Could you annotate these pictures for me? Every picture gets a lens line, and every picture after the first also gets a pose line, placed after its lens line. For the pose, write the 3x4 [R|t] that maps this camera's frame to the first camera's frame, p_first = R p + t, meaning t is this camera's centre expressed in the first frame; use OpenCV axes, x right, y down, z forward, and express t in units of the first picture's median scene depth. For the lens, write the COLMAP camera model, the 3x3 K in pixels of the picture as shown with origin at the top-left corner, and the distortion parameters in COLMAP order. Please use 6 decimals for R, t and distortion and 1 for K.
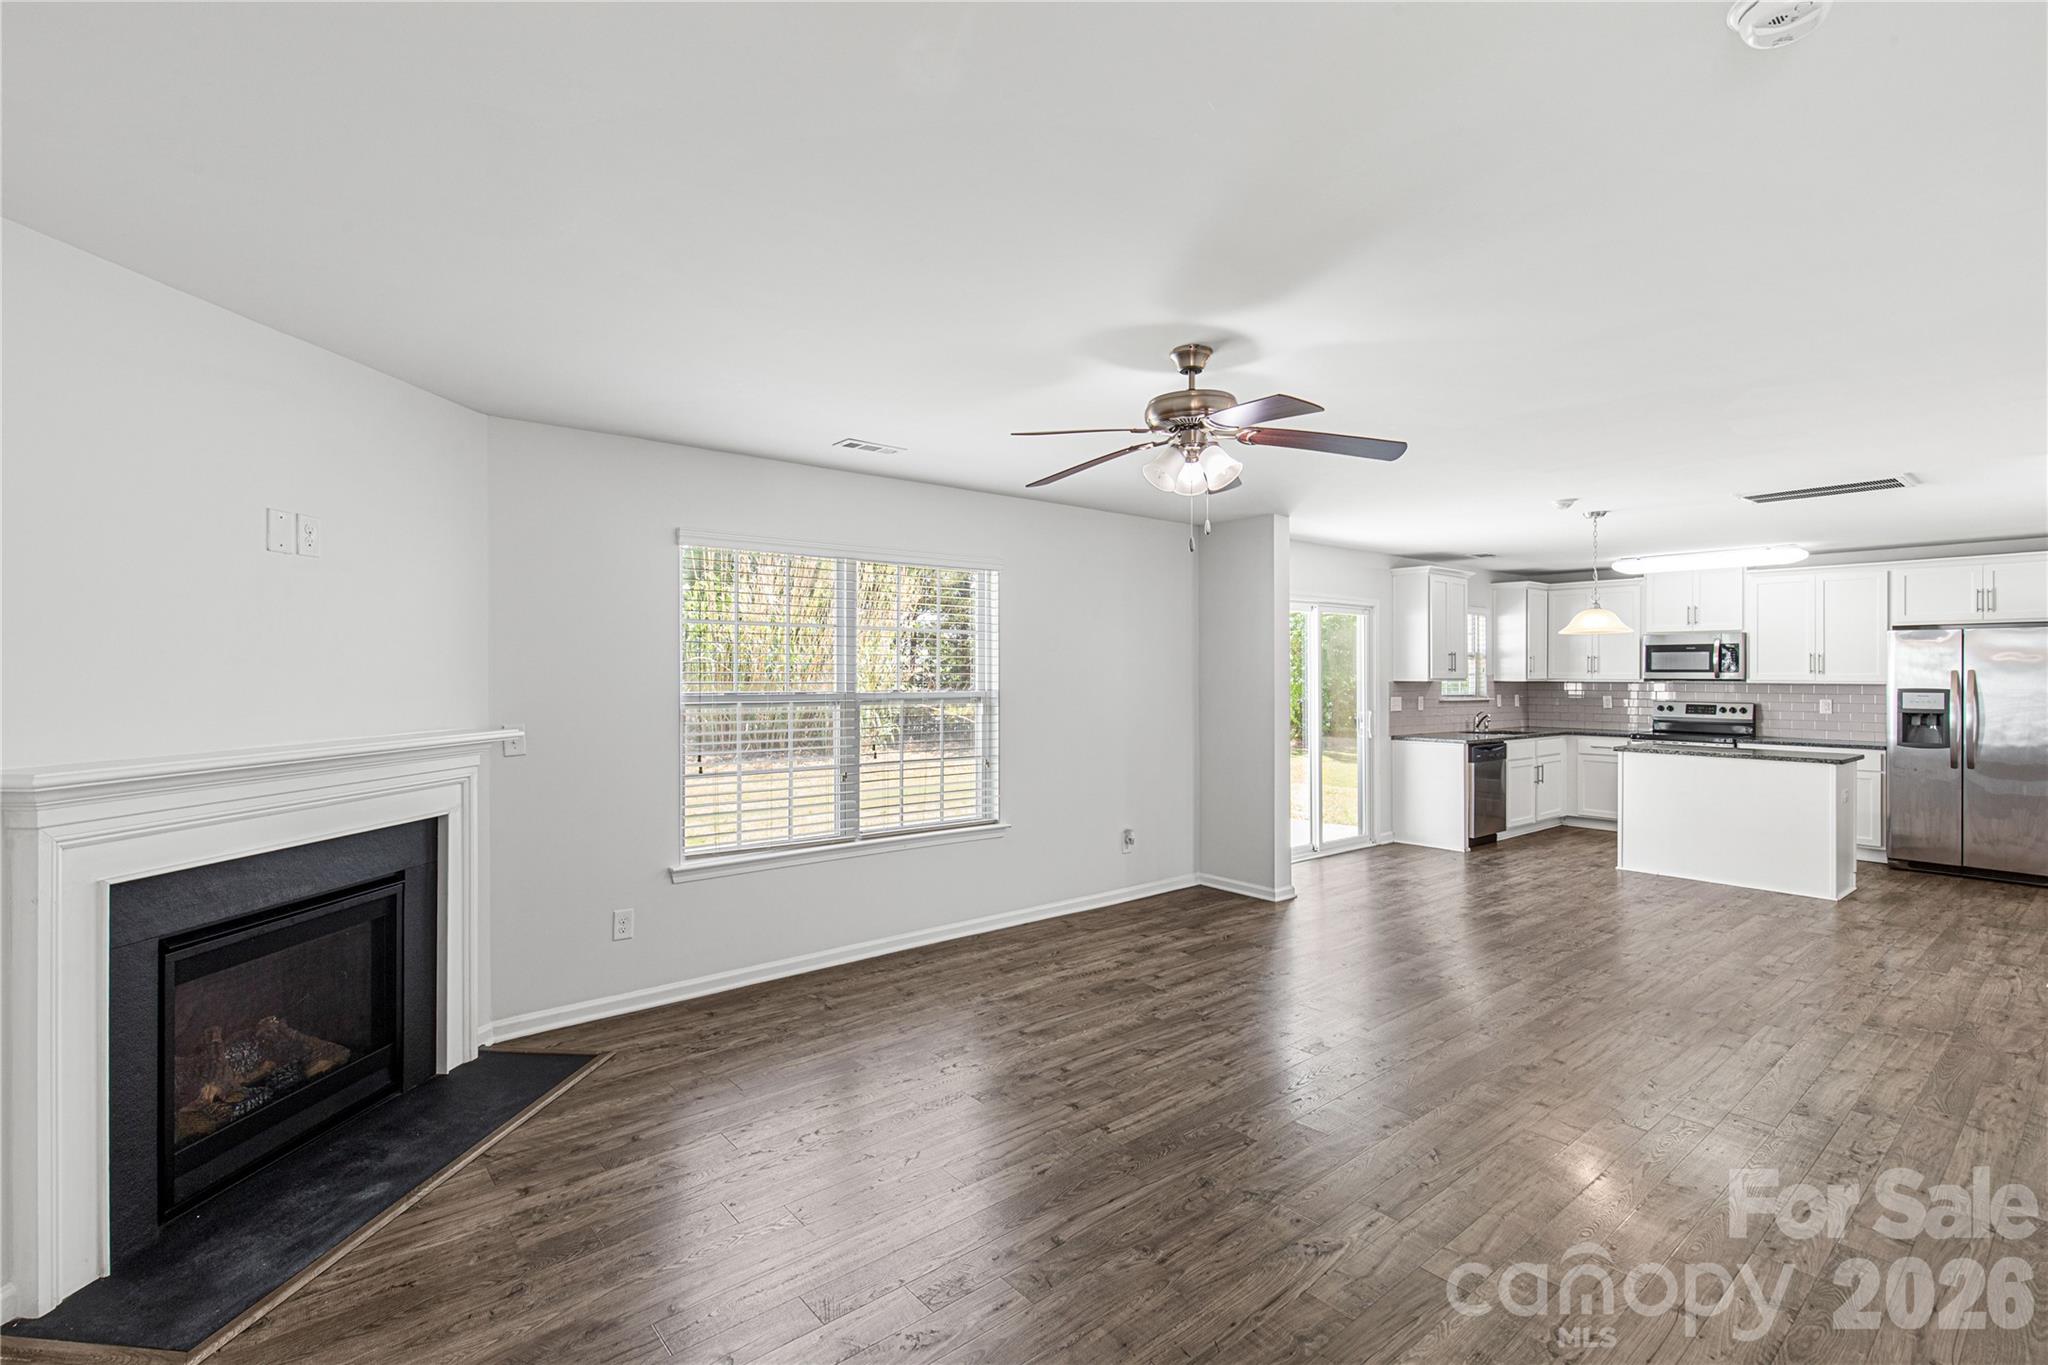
lens RADIAL K [[942.8, 0, 1023.3], [0, 942.8, 667.3], [0, 0, 1]] dist [0.008786, -0.000355]
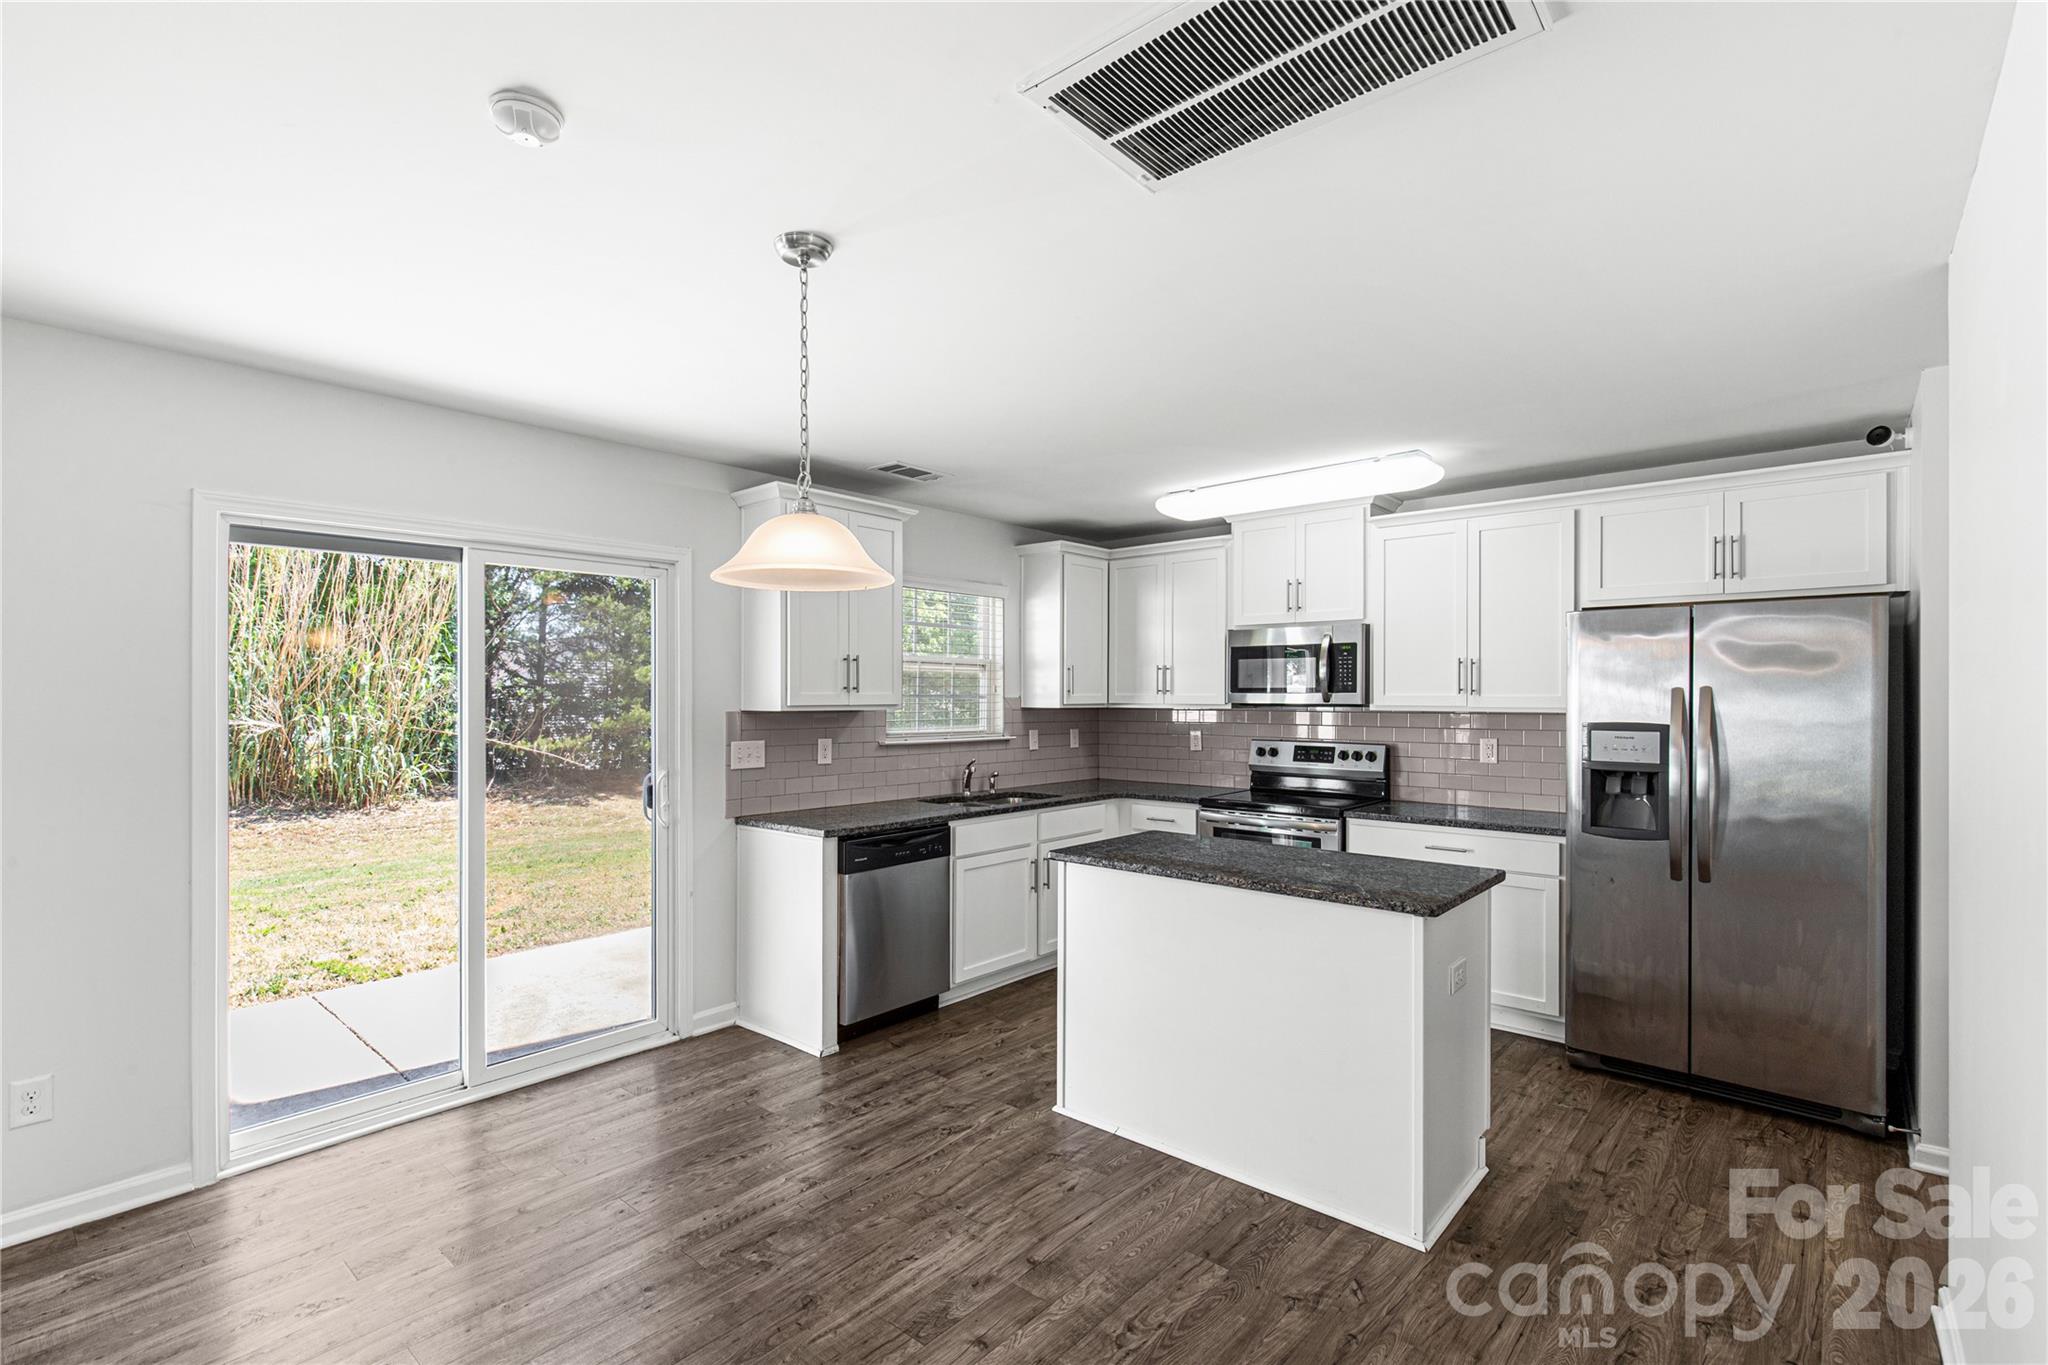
lens RADIAL K [[942.8, 0, 1020.6], [0, 942.8, 692.2], [0, 0, 1]] dist [0.008786, -0.000355]
pose [[0.986548, -0.001924, 0.163462, 0.538536], [0.001235, 0.999990, 0.004315, 0.002971], [-0.163468, -0.004055, 0.986540, 0.545677]]
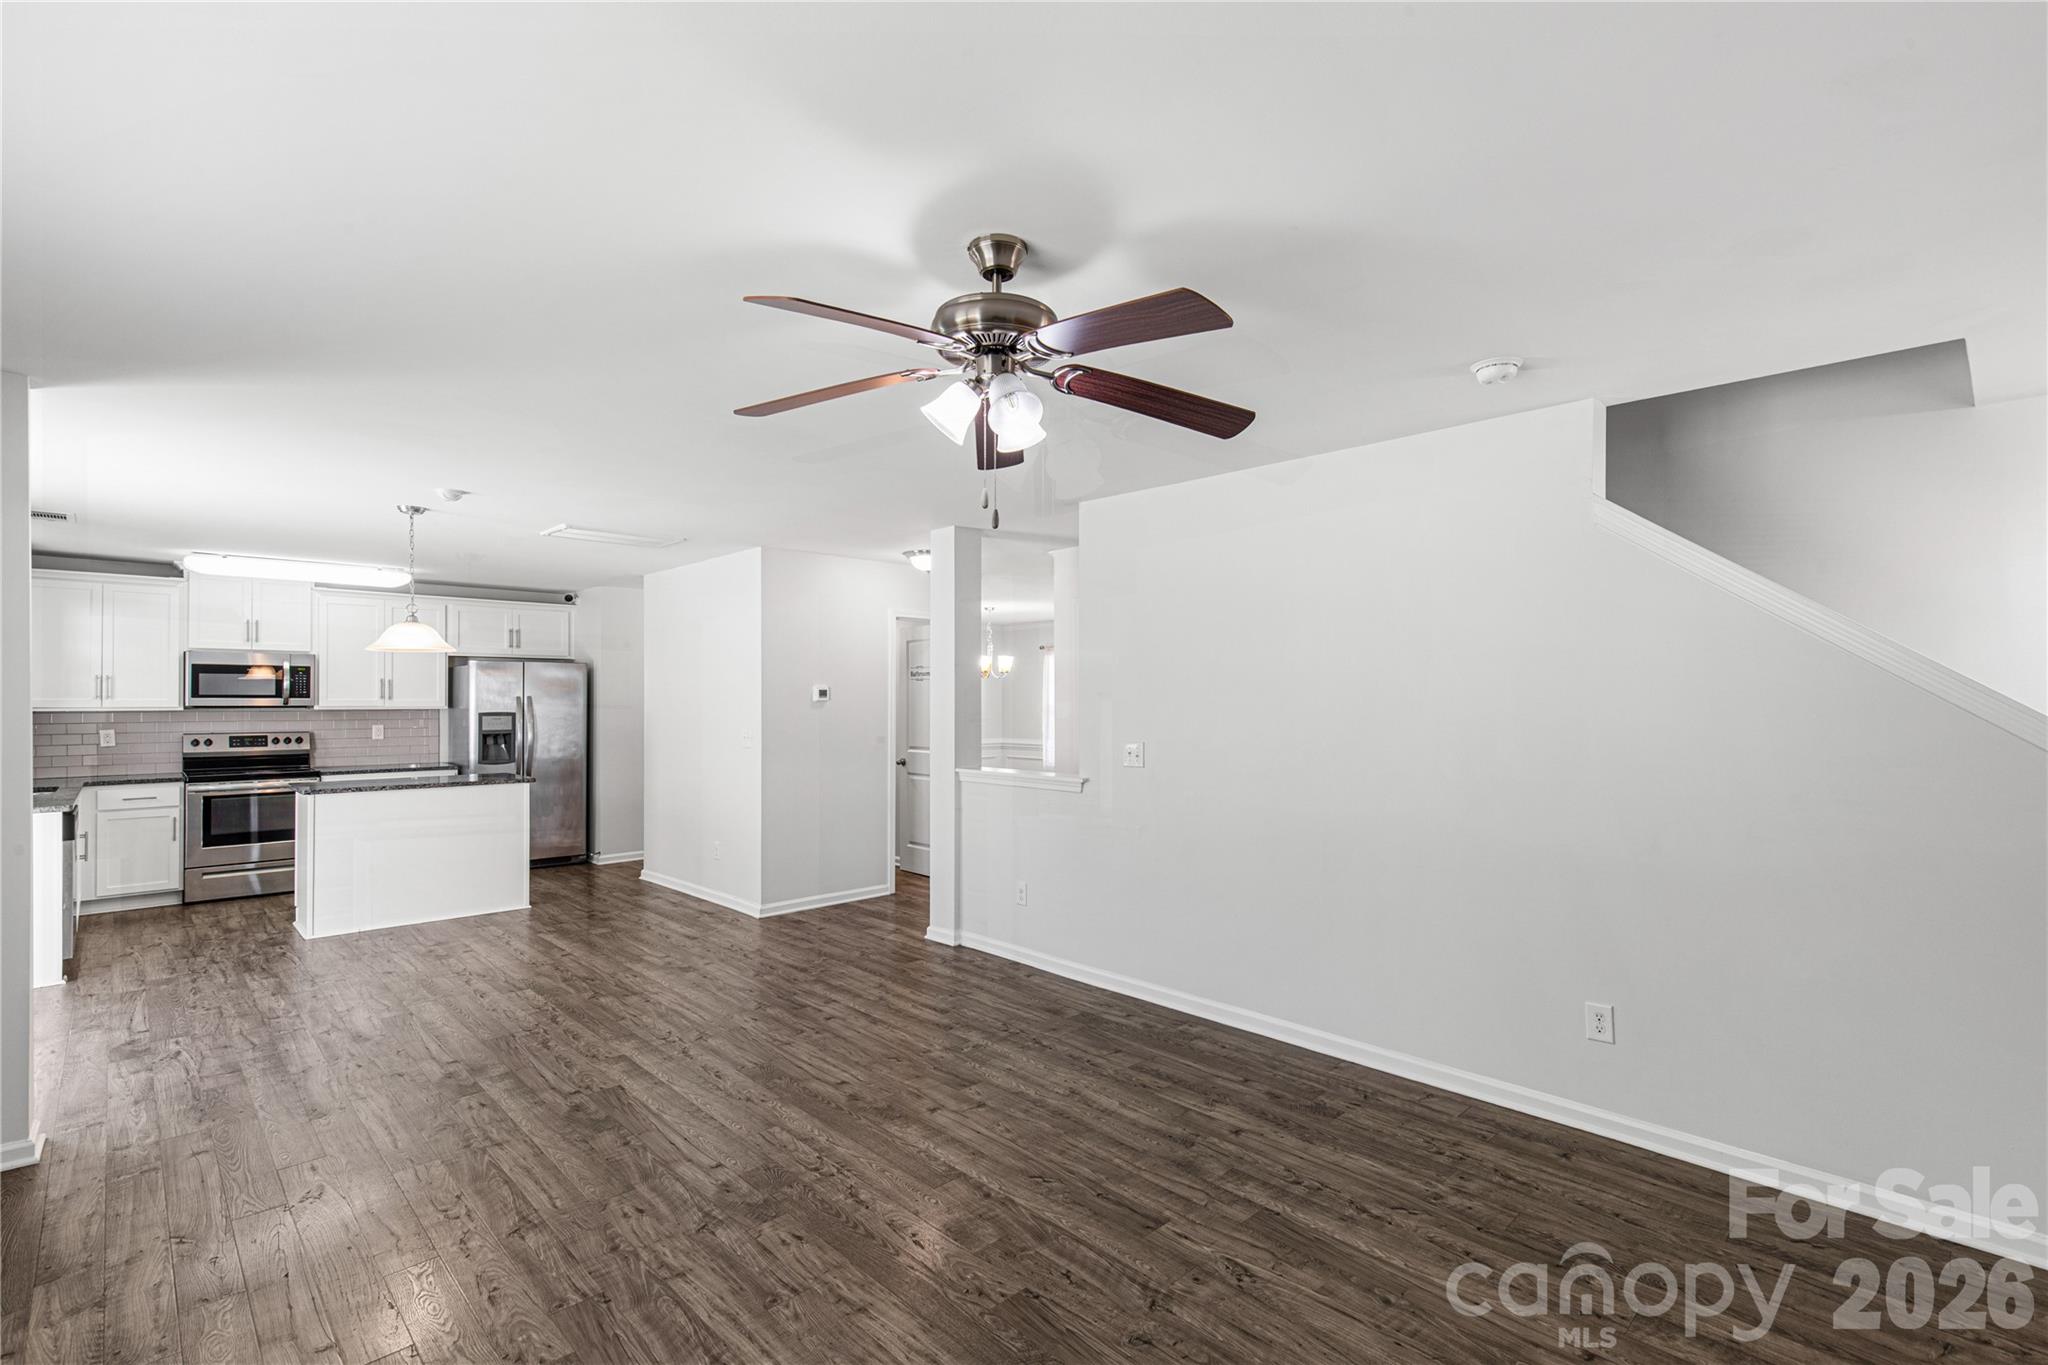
lens RADIAL K [[942.8, 0, 1011.2], [0, 942.8, 687.1], [0, 0, 1]] dist [0.008786, -0.000355]
pose [[-0.065513, 0.011064, 0.997790, -0.234332], [-0.005463, 0.999920, -0.011446, 0.001666], [-0.997837, -0.006201, -0.065448, 0.453509]]
